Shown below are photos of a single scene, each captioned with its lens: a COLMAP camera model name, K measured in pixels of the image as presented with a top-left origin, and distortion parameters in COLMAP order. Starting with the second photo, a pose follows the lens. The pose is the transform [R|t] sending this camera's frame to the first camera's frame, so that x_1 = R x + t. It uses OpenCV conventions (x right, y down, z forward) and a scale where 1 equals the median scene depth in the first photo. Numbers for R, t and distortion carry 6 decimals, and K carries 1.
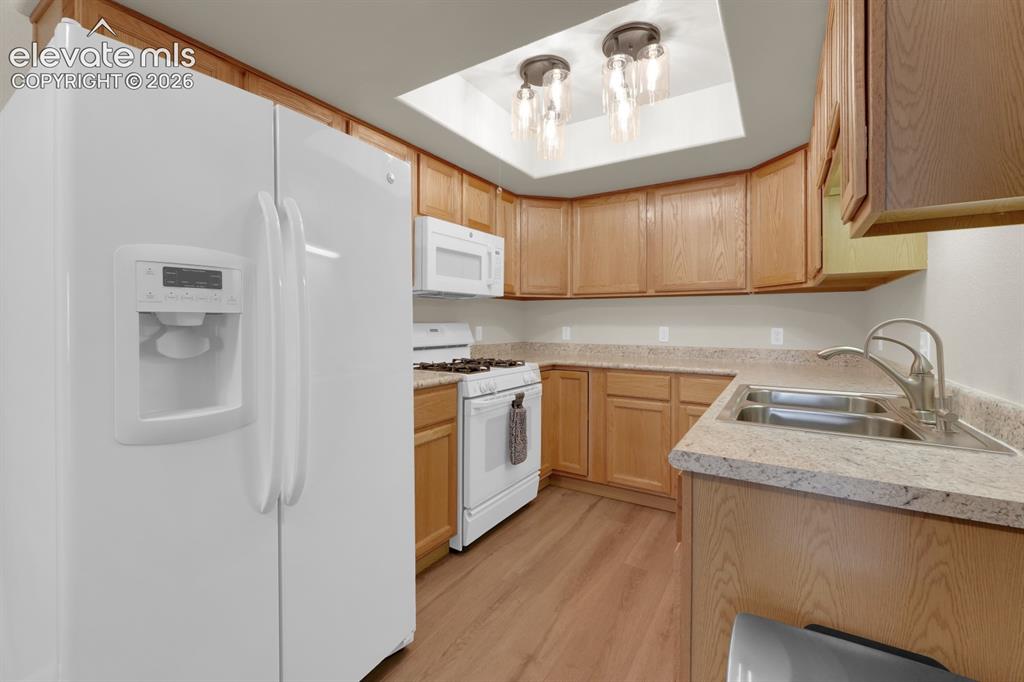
lens RADIAL K [[431.4, 0, 510.8], [0, 431.4, 324.0], [0, 0, 1]] dist [-0.000121, -0.000045]
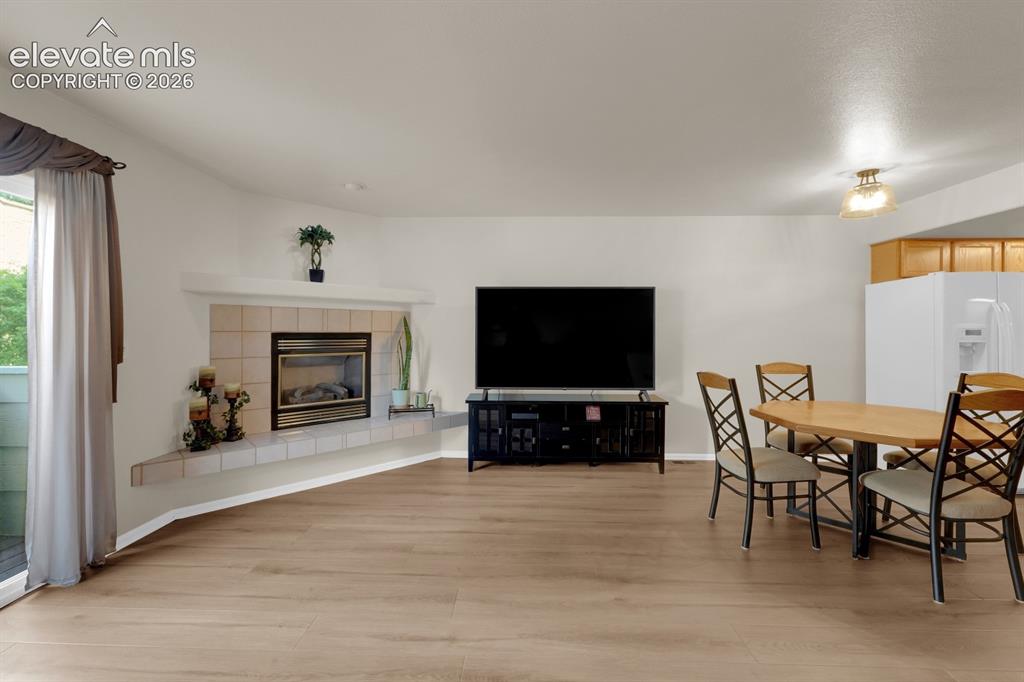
lens RADIAL K [[435.1, 0, 507.1], [0, 435.1, 333.1], [0, 0, 1]] dist [-0.000370, -0.000185]
pose [[0.506598, 0.002723, -0.862178, 0.129734], [-0.006098, 0.999981, -0.000425, -0.026021], [0.862161, 0.005473, 0.506605, -1.359428]]
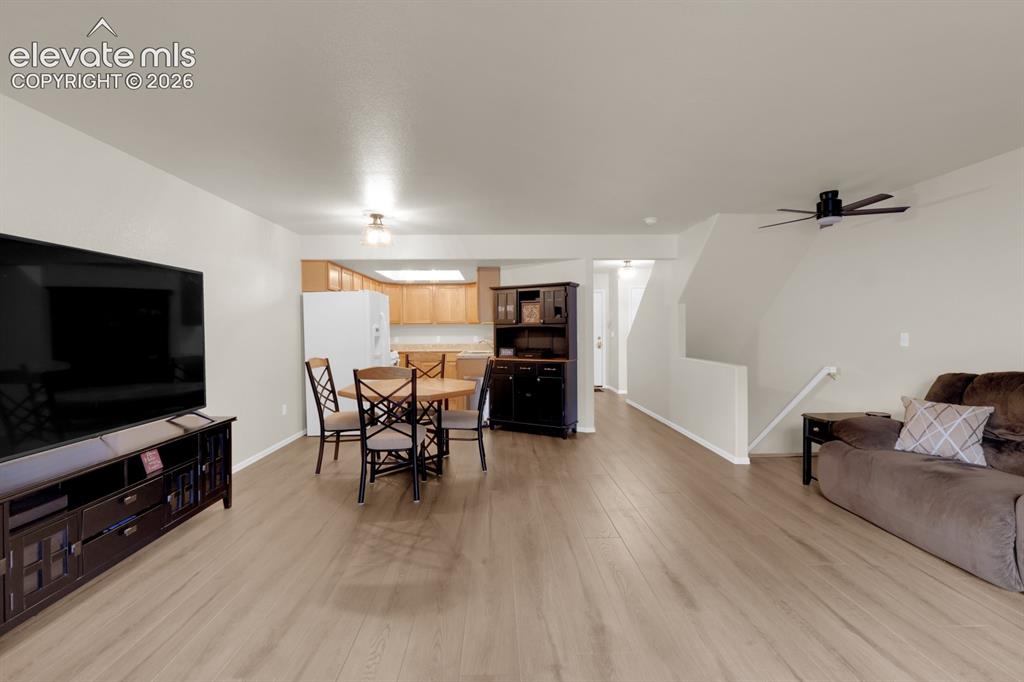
lens RADIAL K [[428.3, 0, 508.9], [0, 428.3, 339.0], [0, 0, 1]] dist [0.000337, 0.000054]
pose [[0.830720, -0.020961, 0.556296, -0.813970], [0.010926, 0.999712, 0.021352, -0.030602], [-0.556583, -0.011659, 0.830710, -1.538747]]
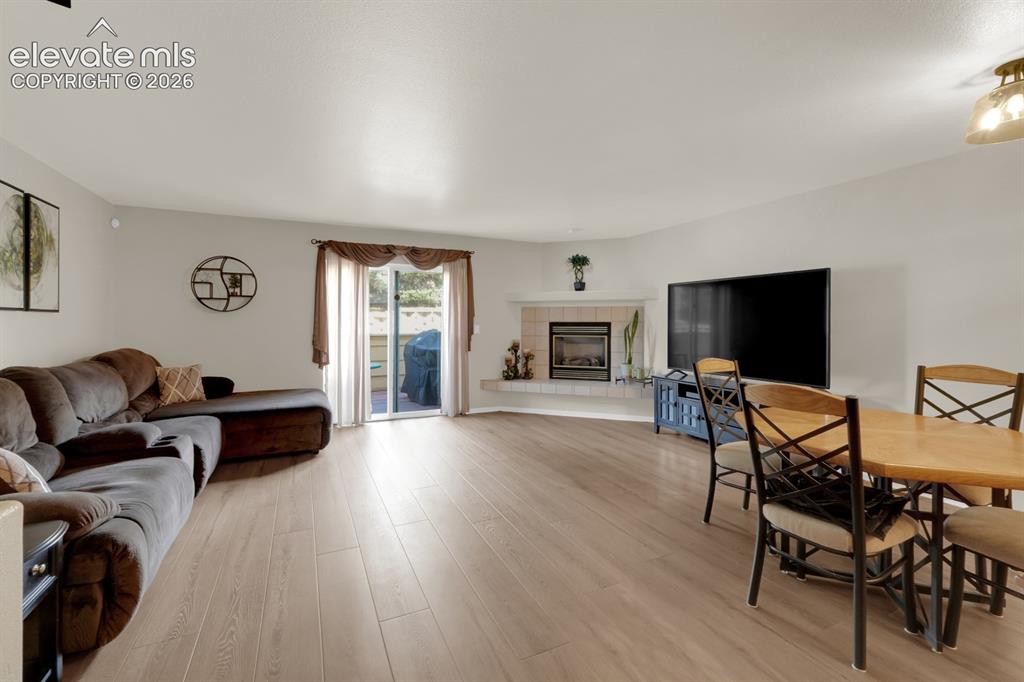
lens RADIAL K [[431.4, 0, 510.8], [0, 431.4, 324.0], [0, 0, 1]] dist [-0.000121, -0.000045]
pose [[-0.526804, 0.004371, -0.849976, 0.649442], [-0.004444, 0.999959, 0.007896, -0.031042], [0.849975, 0.007937, -0.526763, -0.339480]]
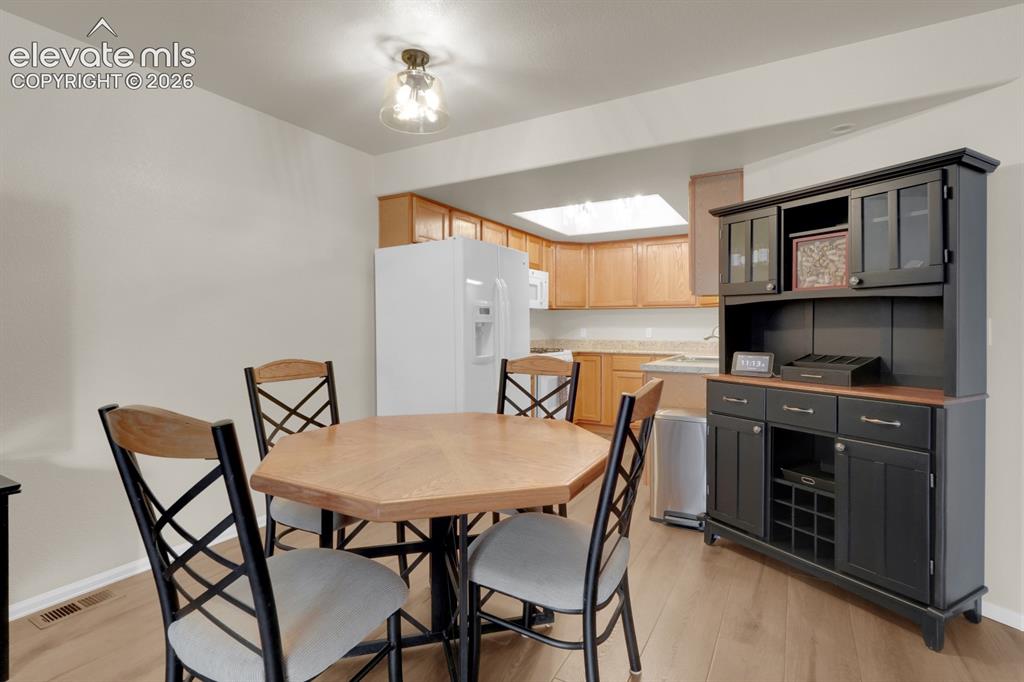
lens RADIAL K [[494.4, 0, 509.2], [0, 494.4, 330.1], [0, 0, 1]] dist [-0.000195, -0.000101]
pose [[0.999284, -0.002603, 0.037749, -0.234795], [0.002363, 0.999977, 0.006408, 0.001667], [-0.037765, -0.006314, 0.999267, -0.833635]]
